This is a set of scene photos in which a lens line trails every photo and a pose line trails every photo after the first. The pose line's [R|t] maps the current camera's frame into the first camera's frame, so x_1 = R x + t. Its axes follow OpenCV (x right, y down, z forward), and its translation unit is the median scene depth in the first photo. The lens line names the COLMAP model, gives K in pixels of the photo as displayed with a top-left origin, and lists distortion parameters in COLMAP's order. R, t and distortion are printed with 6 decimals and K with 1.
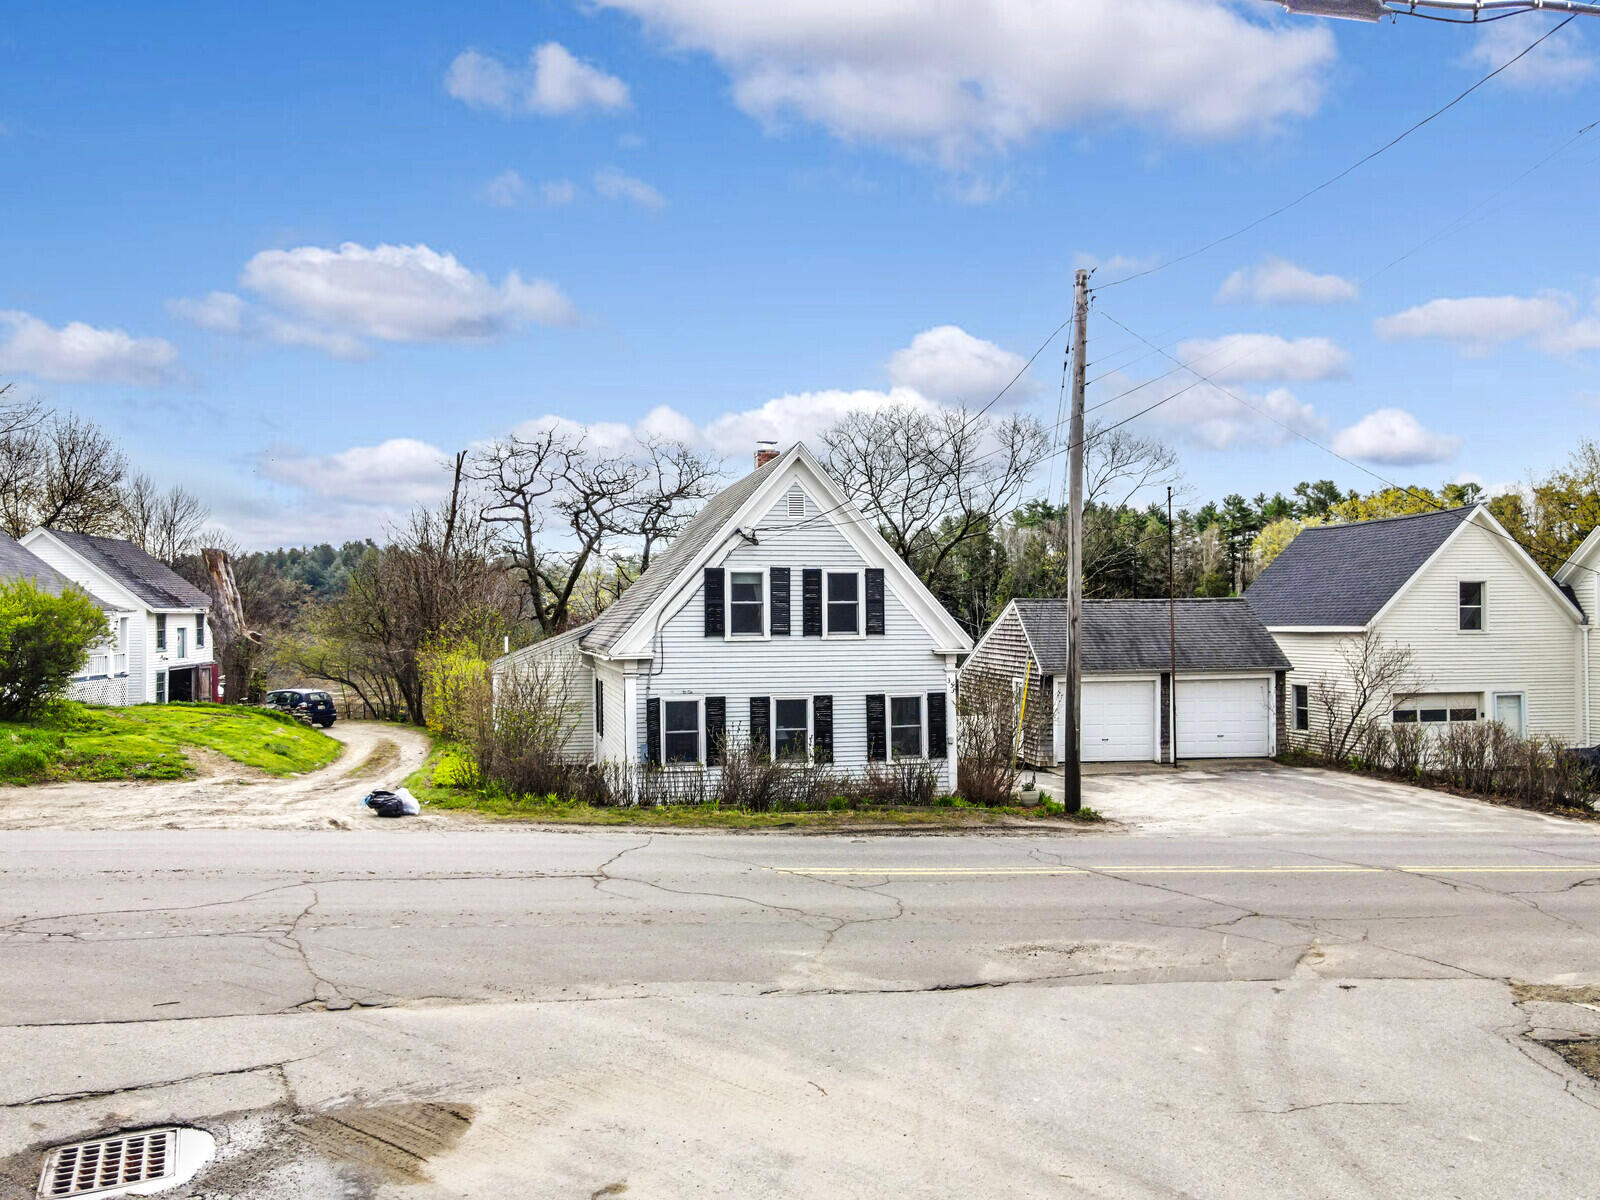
lens RADIAL K [[1182.0, 0, 800.0], [0, 1182.0, 600.0], [0, 0, 1]] dist [-0.003010, 0.036243]
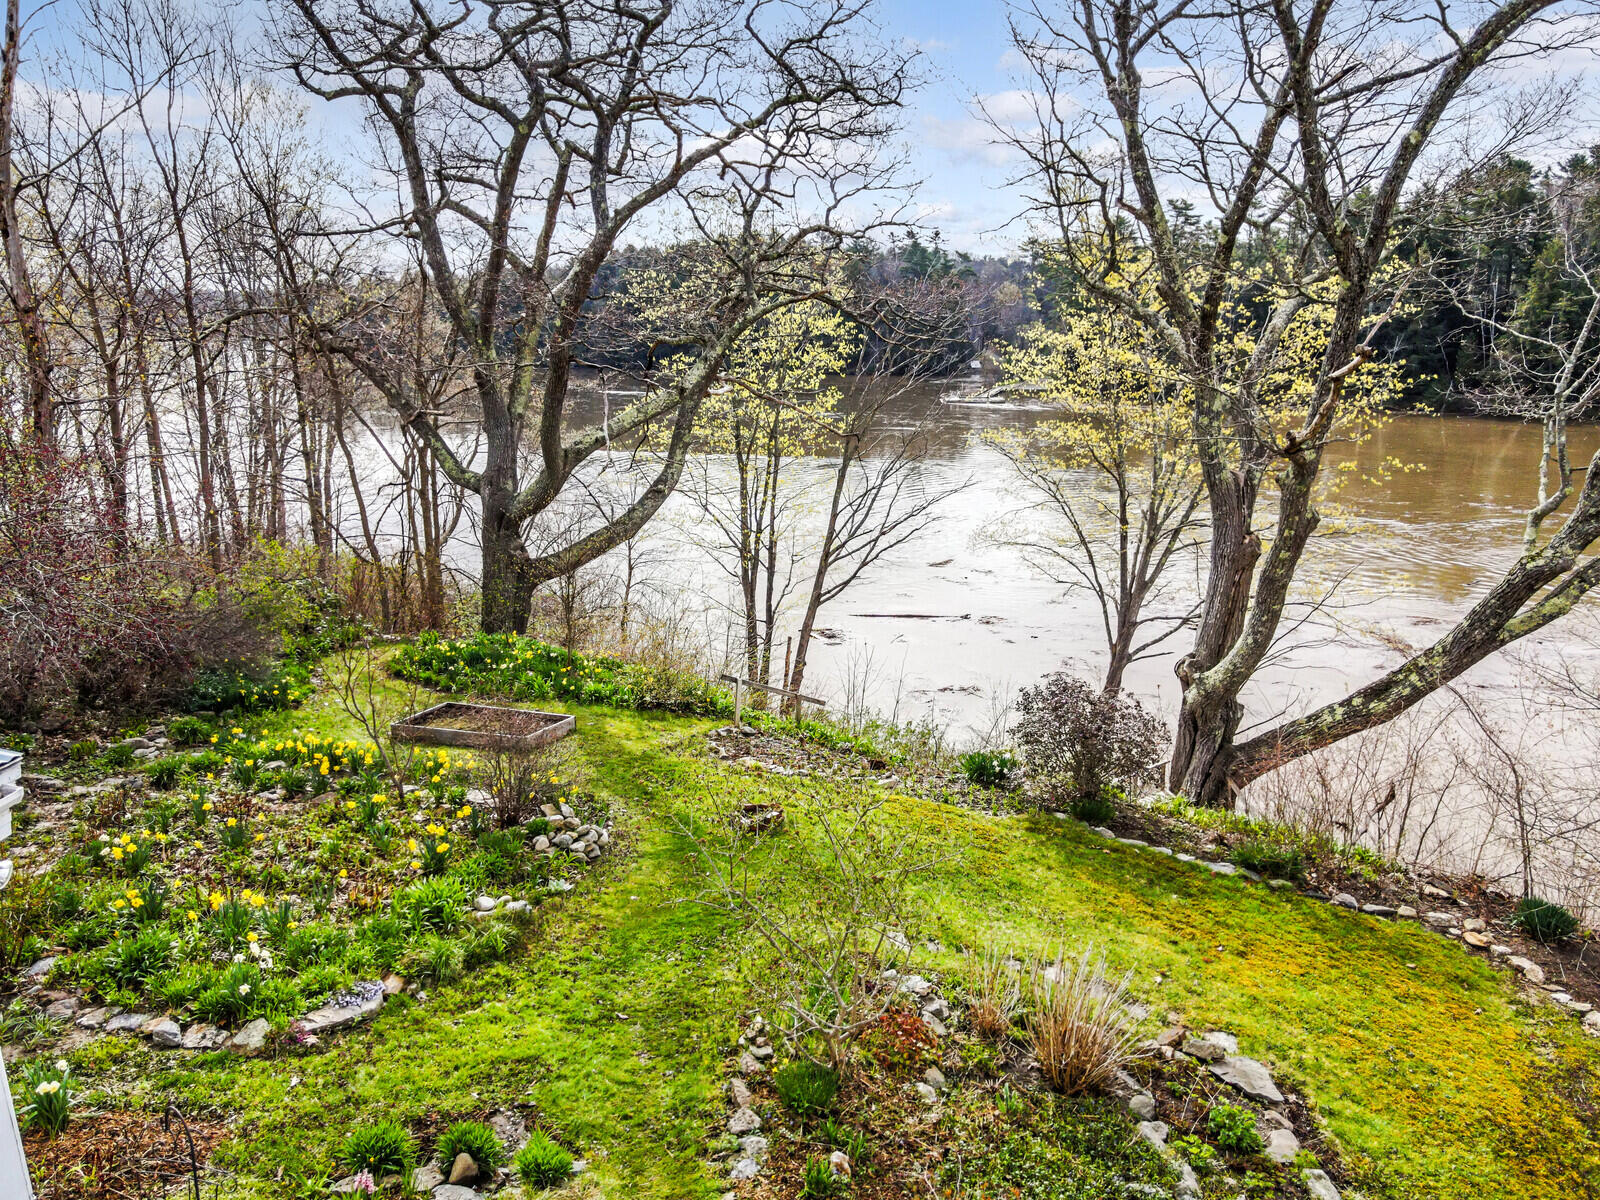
lens RADIAL K [[1164.4, 0, 800.0], [0, 1164.4, 600.0], [0, 0, 1]] dist [0.041988, -0.040601]
pose [[0.933497, 0.083455, -0.348738, 0.184403], [0.007933, 0.967495, 0.252764, 0.016320], [0.358497, -0.238721, 0.902492, 1.492658]]
